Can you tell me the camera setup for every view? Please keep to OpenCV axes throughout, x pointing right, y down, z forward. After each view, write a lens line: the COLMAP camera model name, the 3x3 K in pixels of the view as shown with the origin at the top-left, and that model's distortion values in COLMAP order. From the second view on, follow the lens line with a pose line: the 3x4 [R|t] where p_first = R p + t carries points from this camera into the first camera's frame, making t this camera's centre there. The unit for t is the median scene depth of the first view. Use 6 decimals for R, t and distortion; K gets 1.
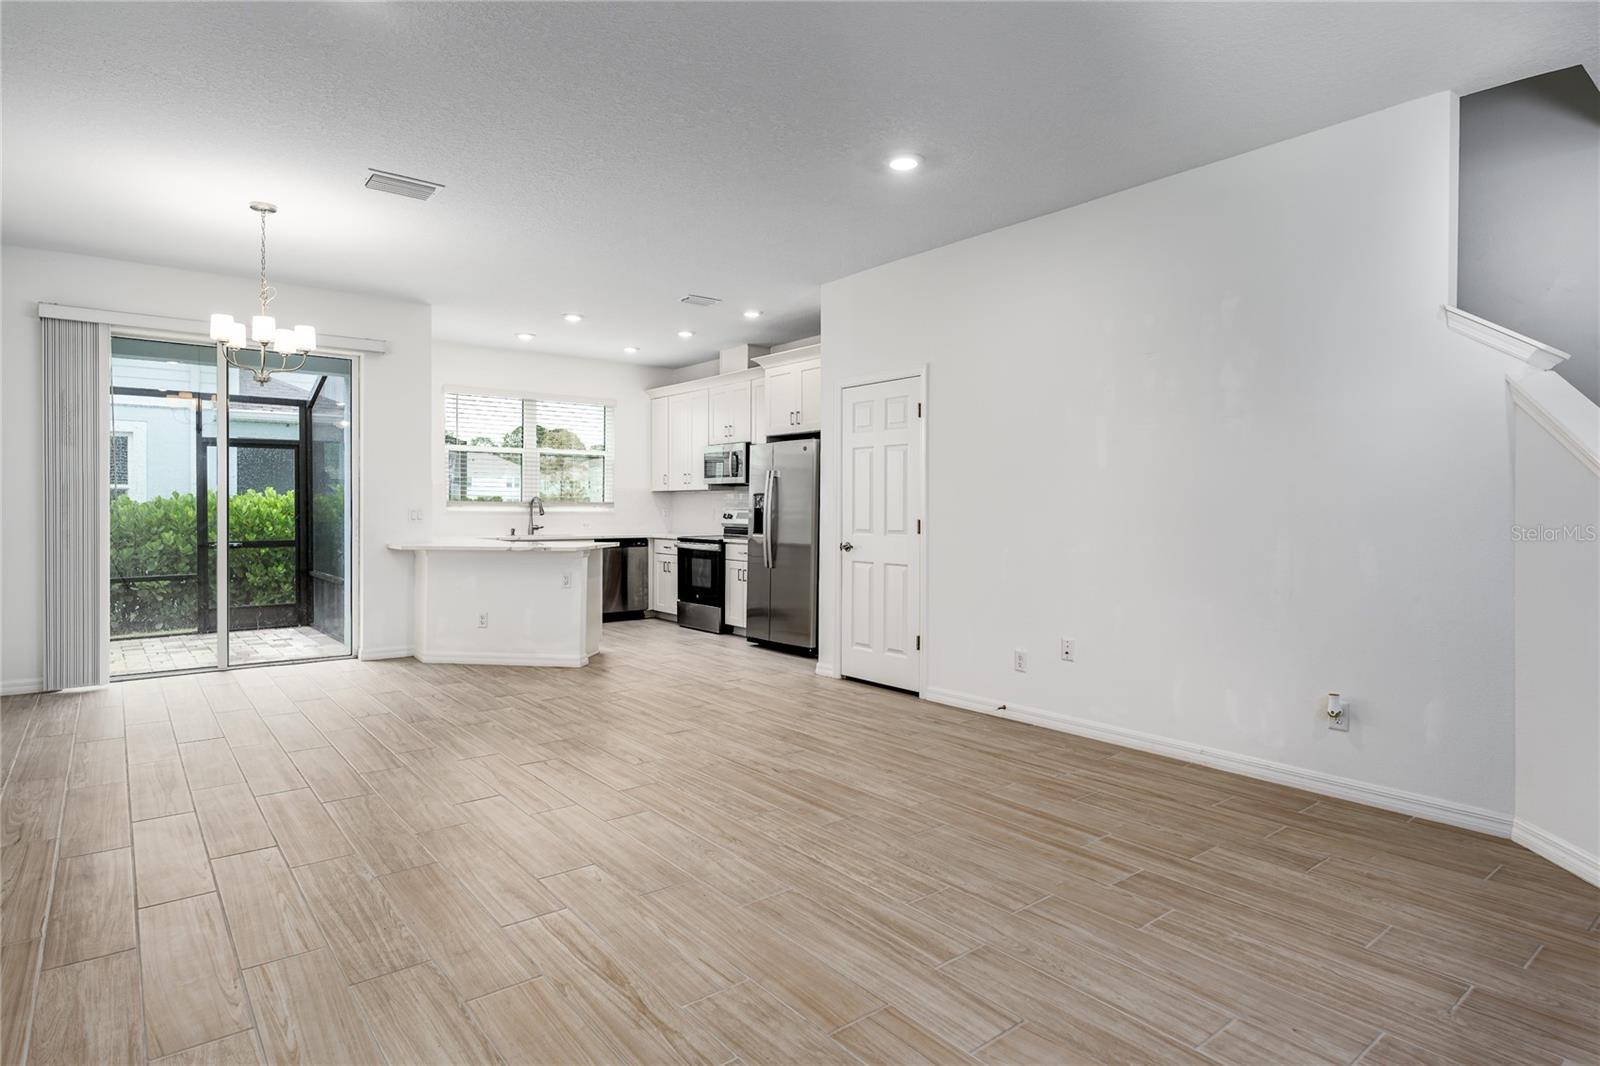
lens RADIAL K [[863.8, 0, 797.6], [0, 863.8, 520.4], [0, 0, 1]] dist [-0.004475, 0.000385]
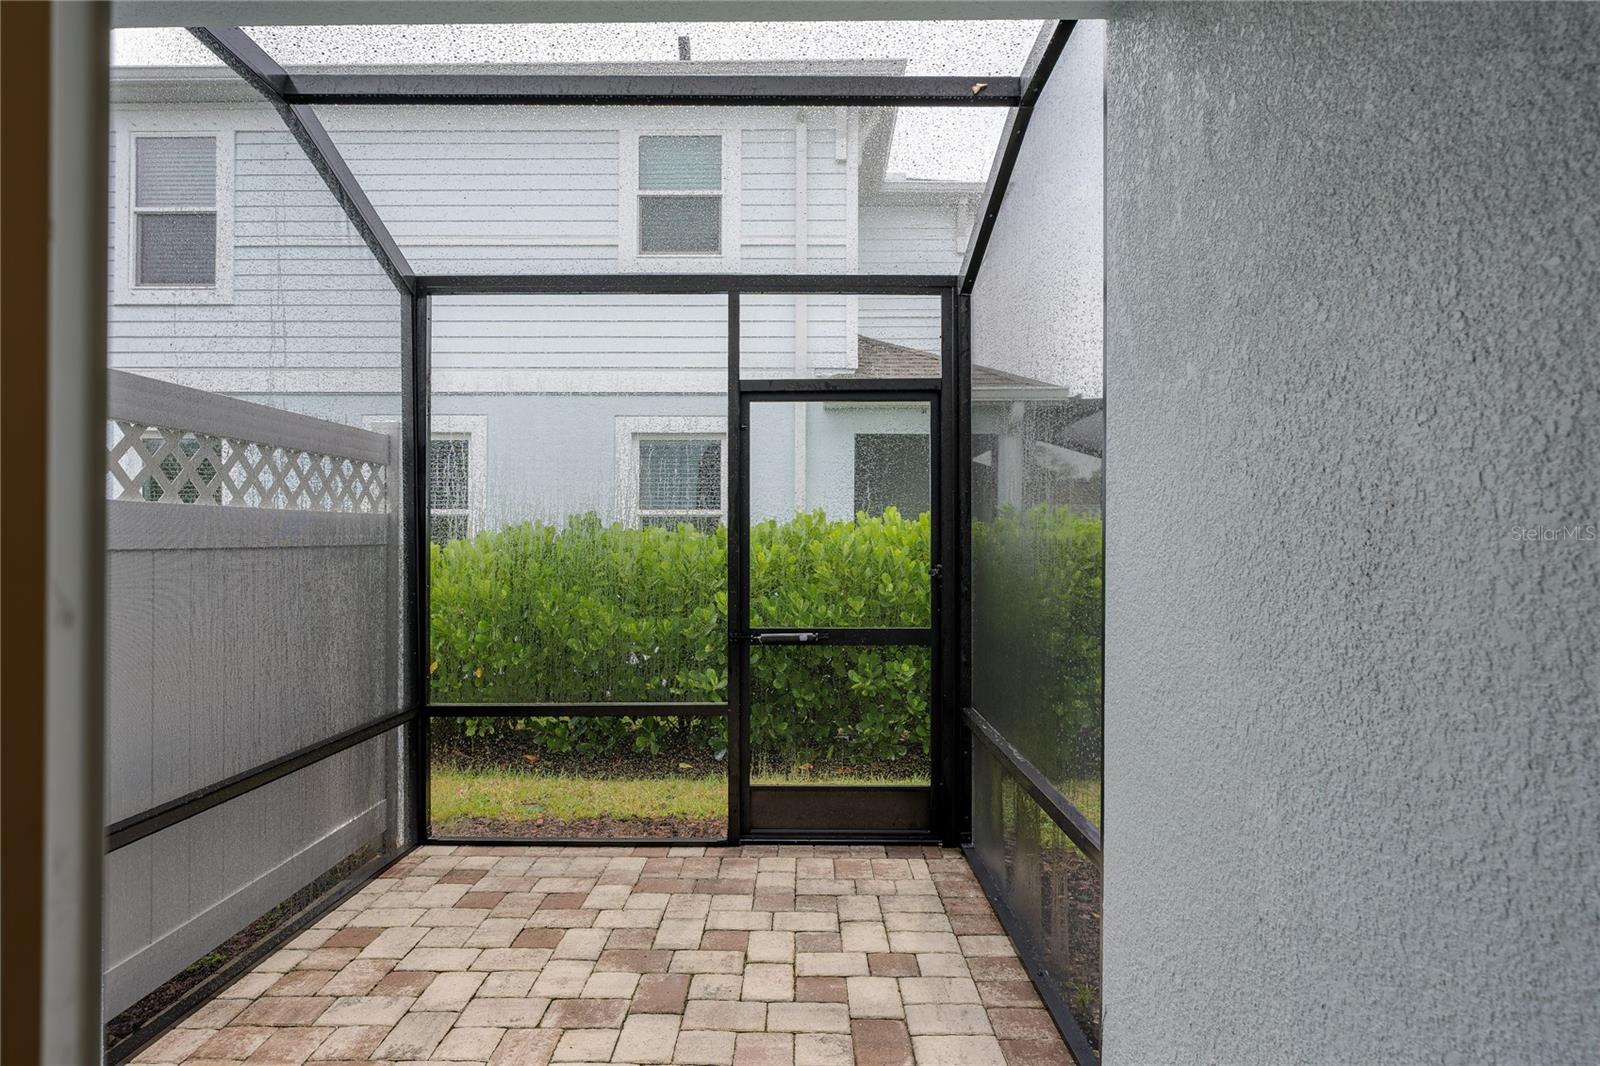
lens RADIAL K [[916.2, 0, 800.0], [0, 916.2, 533.0], [0, 0, 1]] dist [0.035183, 0.000116]
pose [[0.780339, -0.003340, -0.625348, -0.744217], [-0.012039, 0.999720, -0.020363, -0.024654], [0.625241, 0.023418, 0.780081, 1.288167]]
